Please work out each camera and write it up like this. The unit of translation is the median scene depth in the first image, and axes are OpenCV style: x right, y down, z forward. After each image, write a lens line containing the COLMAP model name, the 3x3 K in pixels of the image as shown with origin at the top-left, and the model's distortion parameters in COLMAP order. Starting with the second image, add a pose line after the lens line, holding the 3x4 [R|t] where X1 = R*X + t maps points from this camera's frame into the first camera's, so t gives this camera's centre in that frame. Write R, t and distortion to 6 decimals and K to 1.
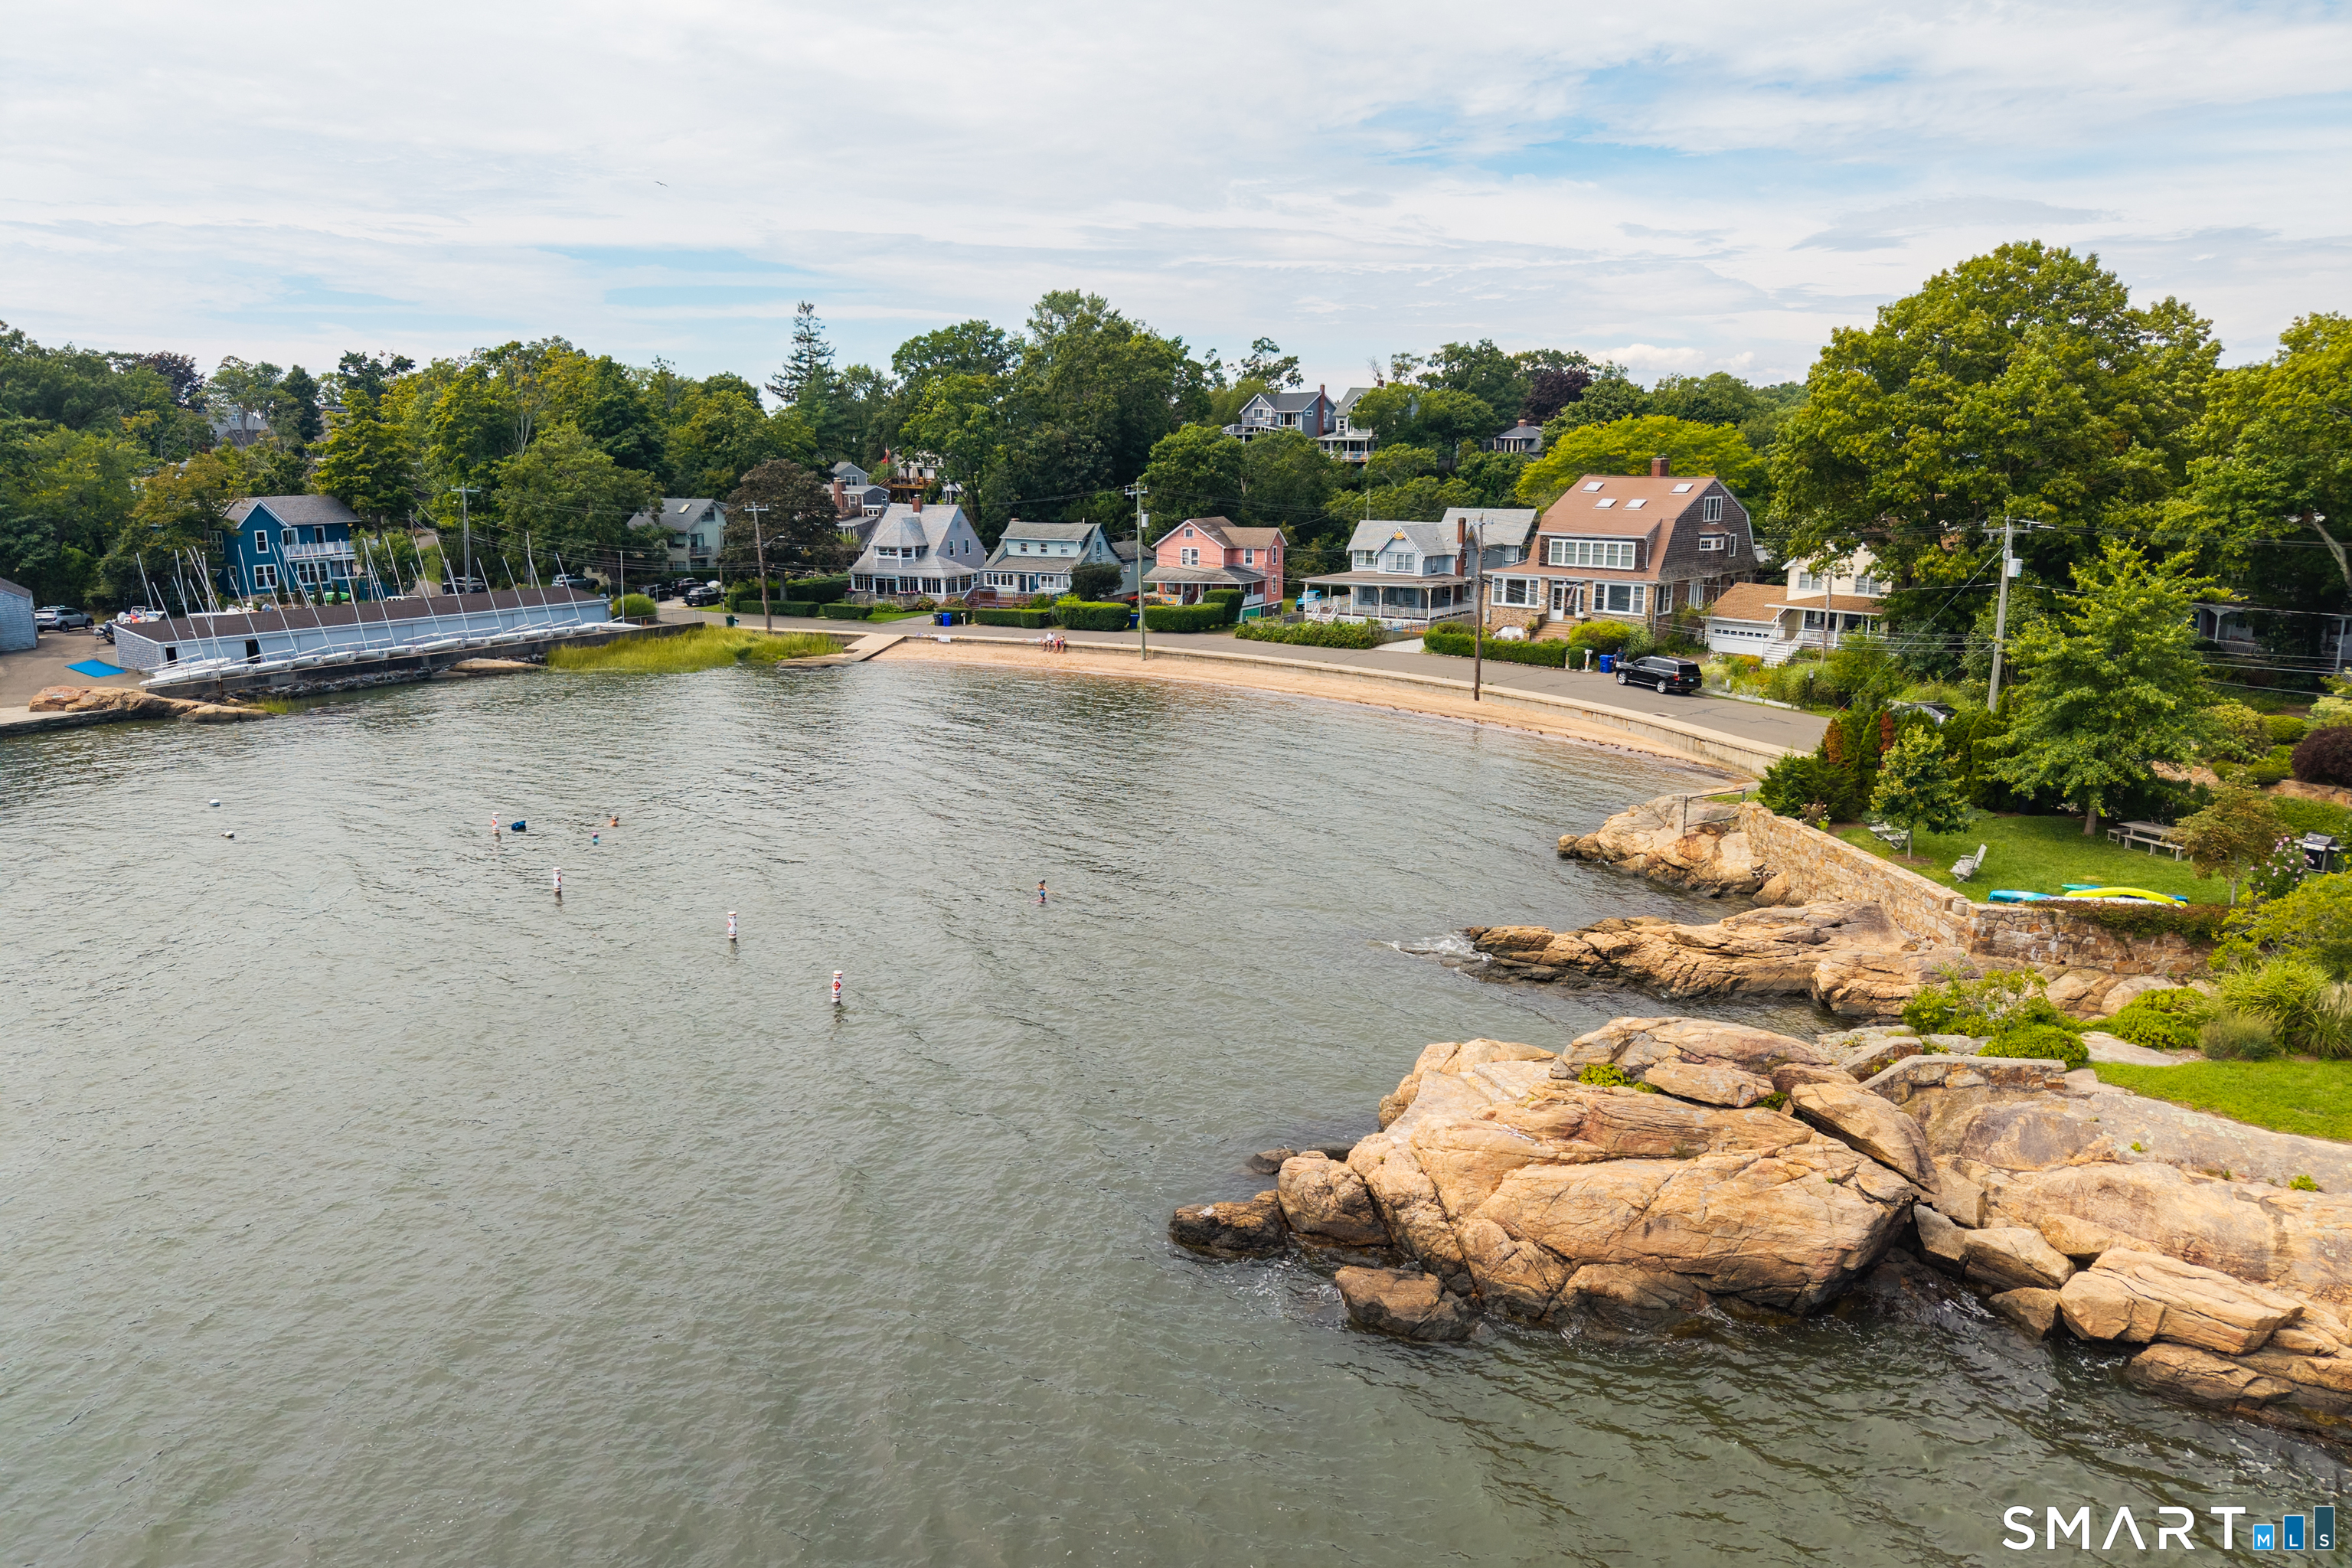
lens RADIAL K [[1626.6, 0, 1178.3], [0, 1626.6, 643.4], [0, 0, 1]] dist [0.004734, 0.000898]
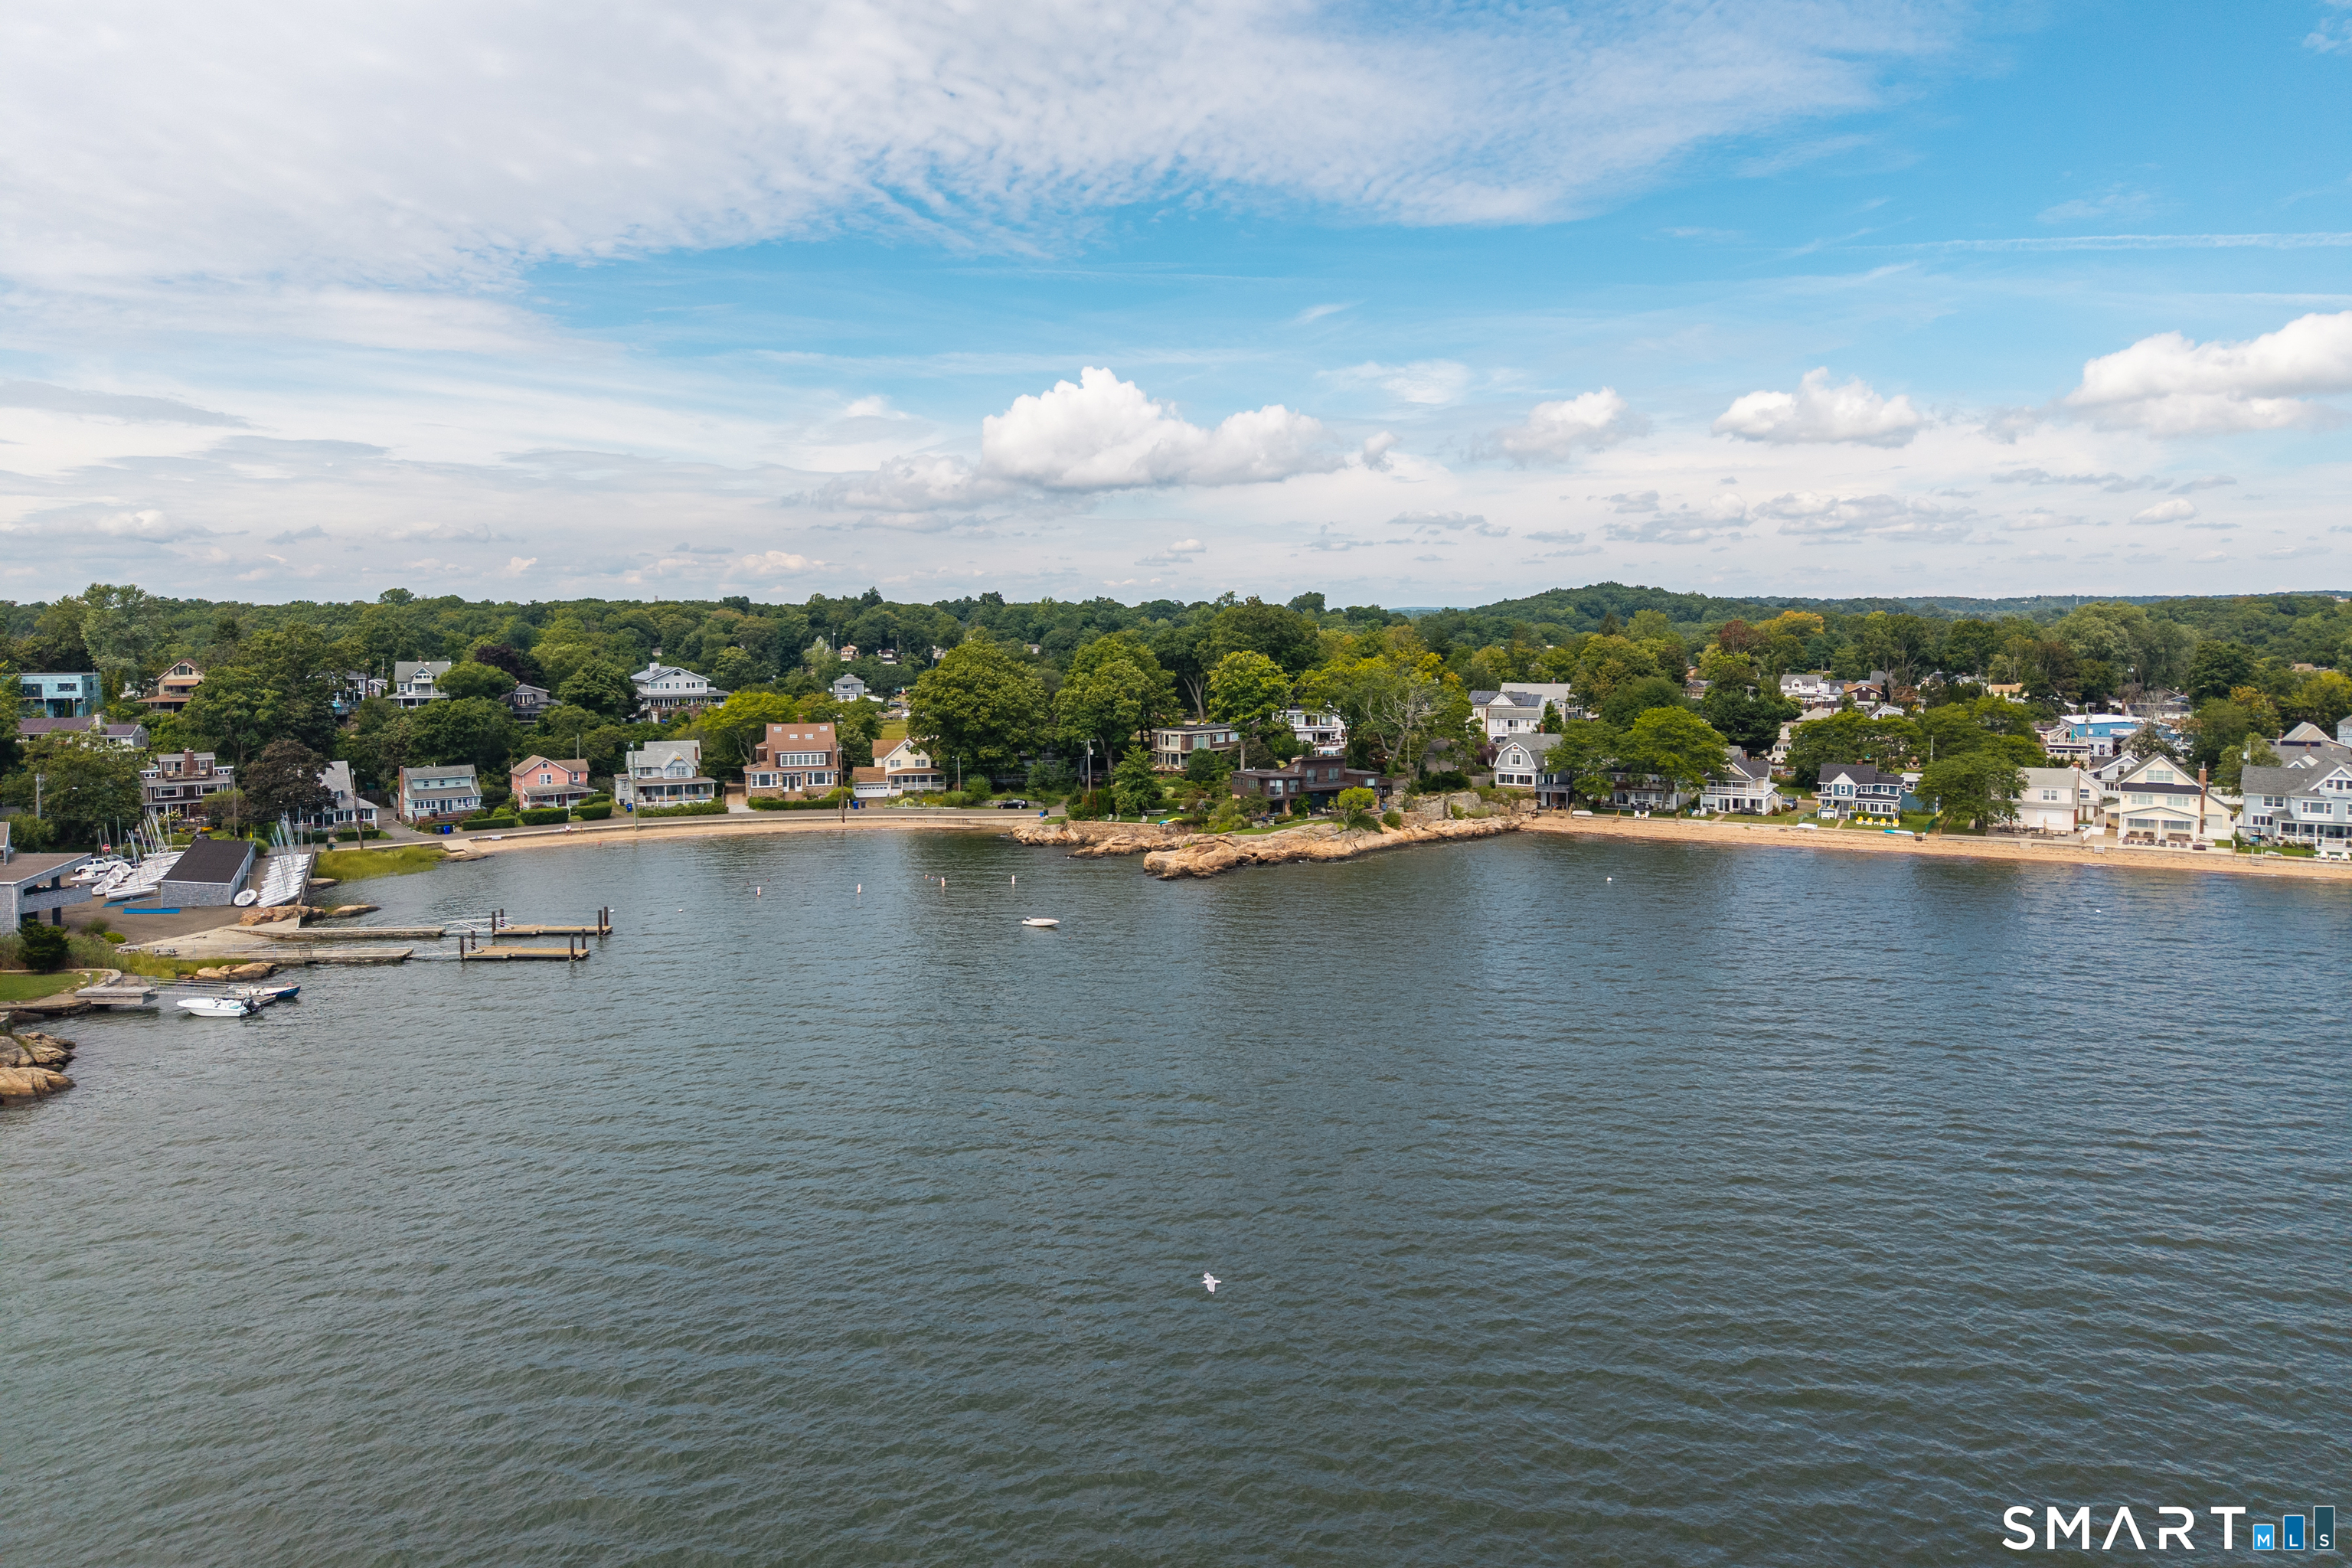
lens RADIAL K [[1626.6, 0, 1178.3], [0, 1626.6, 643.4], [0, 0, 1]] dist [0.004734, 0.000898]
pose [[0.505471, -0.011831, 0.862763, -1.966306], [0.106241, 0.993151, -0.048624, -0.070296], [-0.856278, 0.116239, 0.503266, -0.807335]]
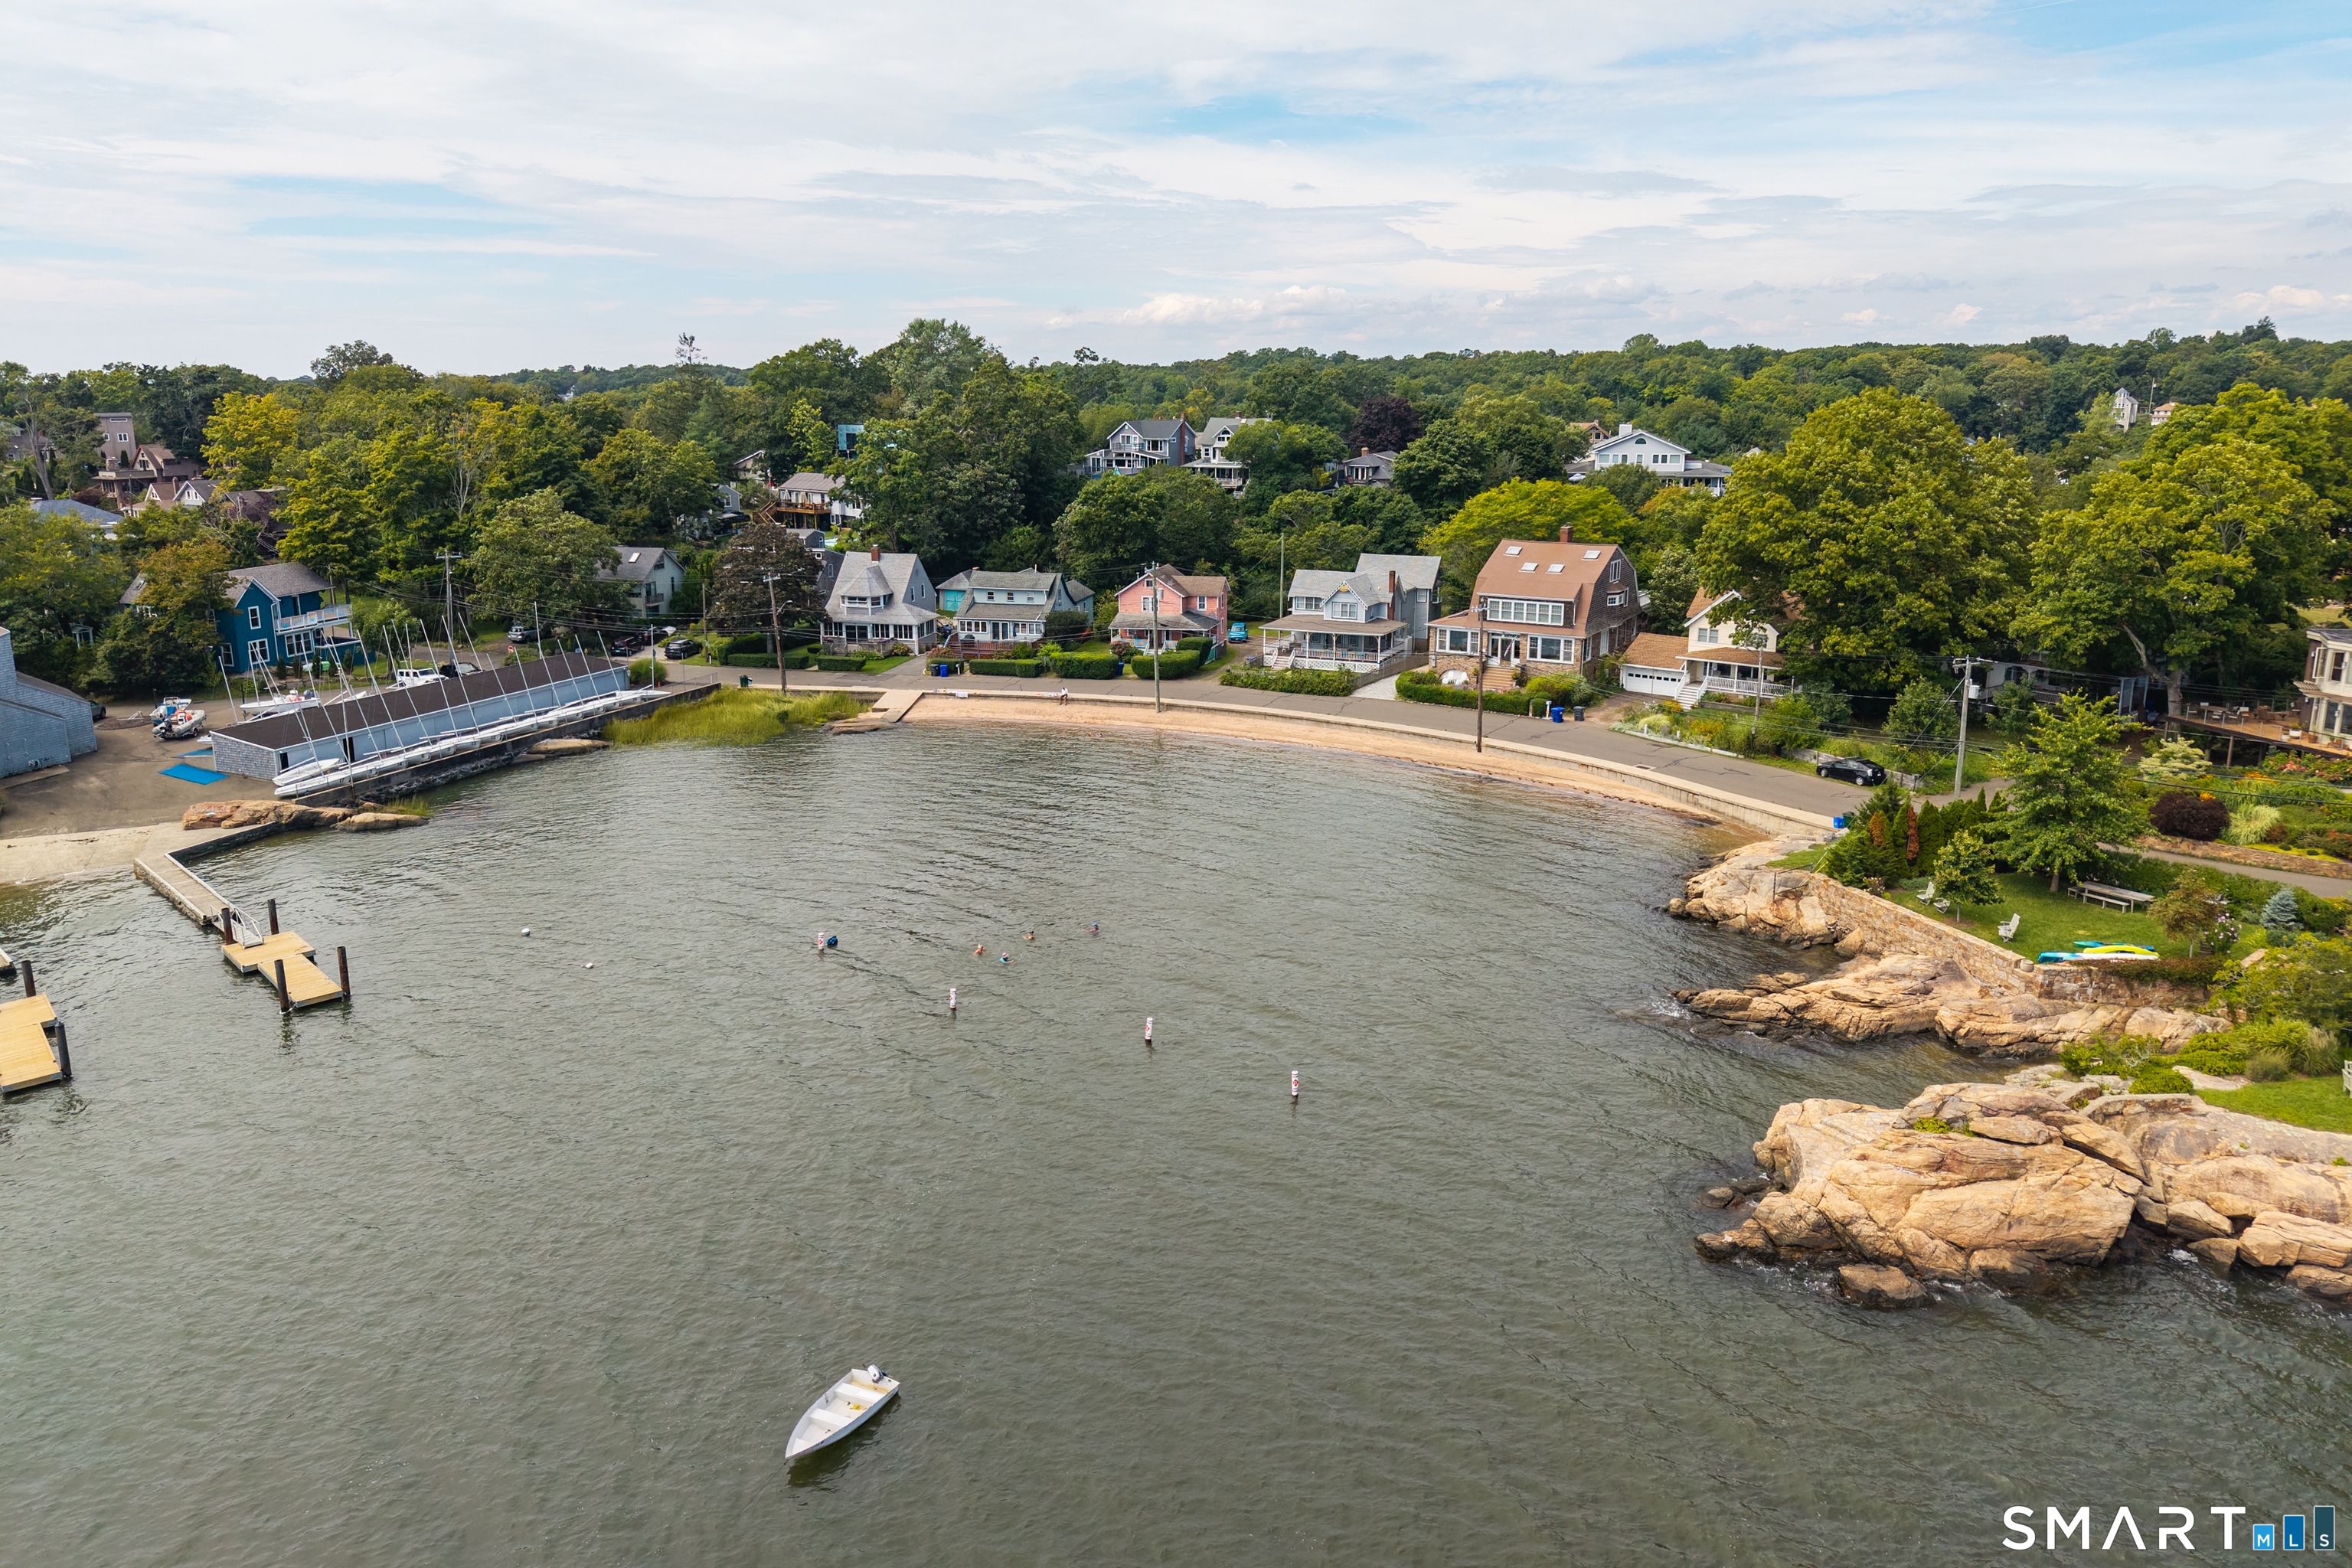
lens RADIAL K [[1619.3, 0, 1174.8], [0, 1619.3, 563.9], [0, 0, 1]] dist [0.025115, -0.019954]
pose [[0.980528, -0.024385, 0.194862, -0.331352], [0.025862, 0.999653, -0.005038, -0.128213], [-0.194671, 0.009980, 0.980818, -0.185368]]
